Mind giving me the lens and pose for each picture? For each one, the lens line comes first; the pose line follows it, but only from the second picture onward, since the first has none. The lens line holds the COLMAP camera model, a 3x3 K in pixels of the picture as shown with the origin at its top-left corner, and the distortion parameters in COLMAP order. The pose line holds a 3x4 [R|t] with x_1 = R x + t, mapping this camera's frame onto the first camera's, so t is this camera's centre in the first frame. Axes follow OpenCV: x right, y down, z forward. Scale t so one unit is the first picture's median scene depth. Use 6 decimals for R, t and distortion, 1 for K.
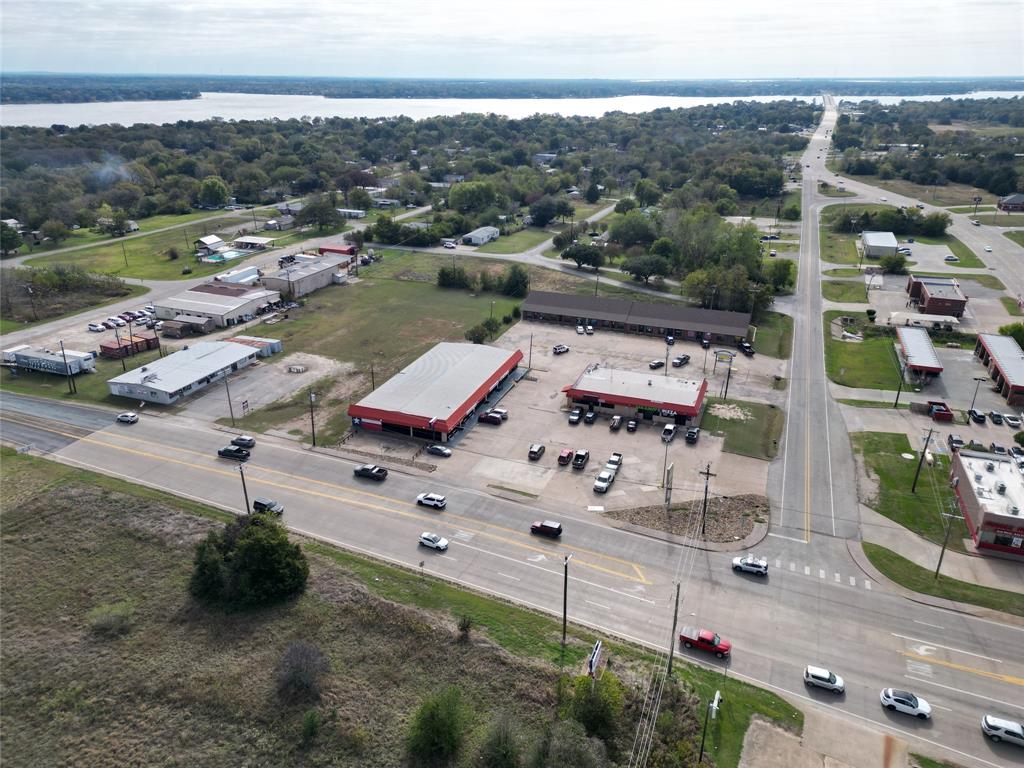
lens RADIAL K [[712.9, 0, 510.4], [0, 712.9, 384.8], [0, 0, 1]] dist [0.079324, -0.072079]
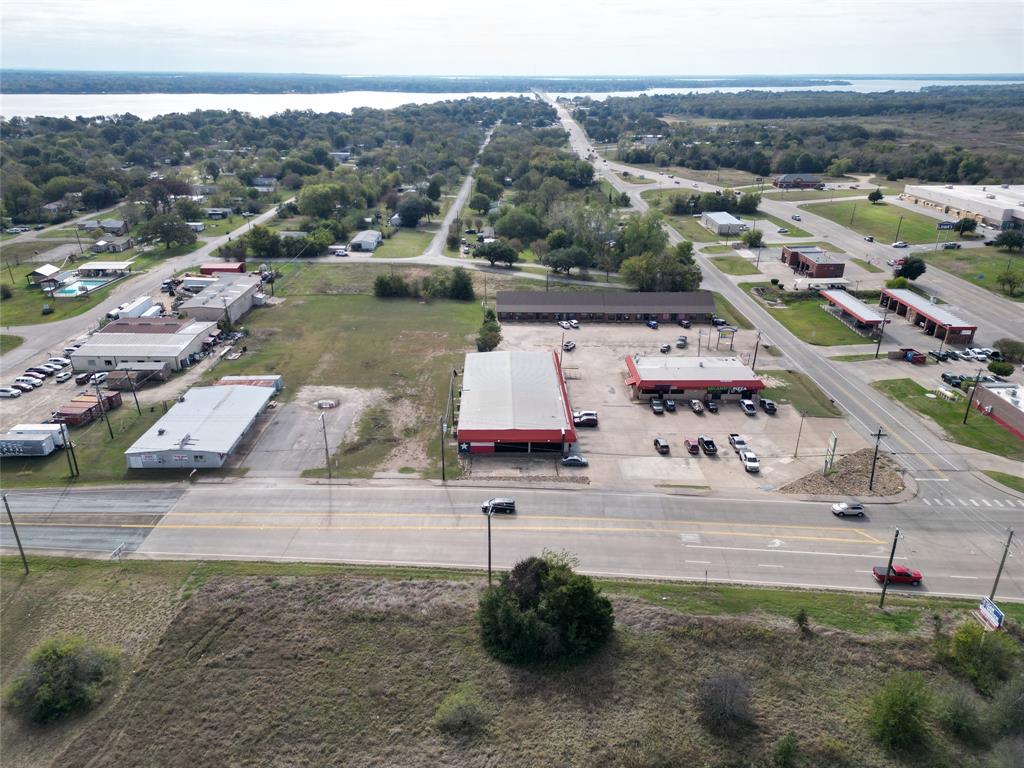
lens RADIAL K [[712.9, 0, 510.4], [0, 712.9, 384.8], [0, 0, 1]] dist [0.079324, -0.072079]
pose [[0.932280, -0.142540, 0.332470, -0.342300], [0.140836, 0.989598, 0.029351, -0.035783], [-0.333195, 0.019461, 0.942657, 0.081477]]
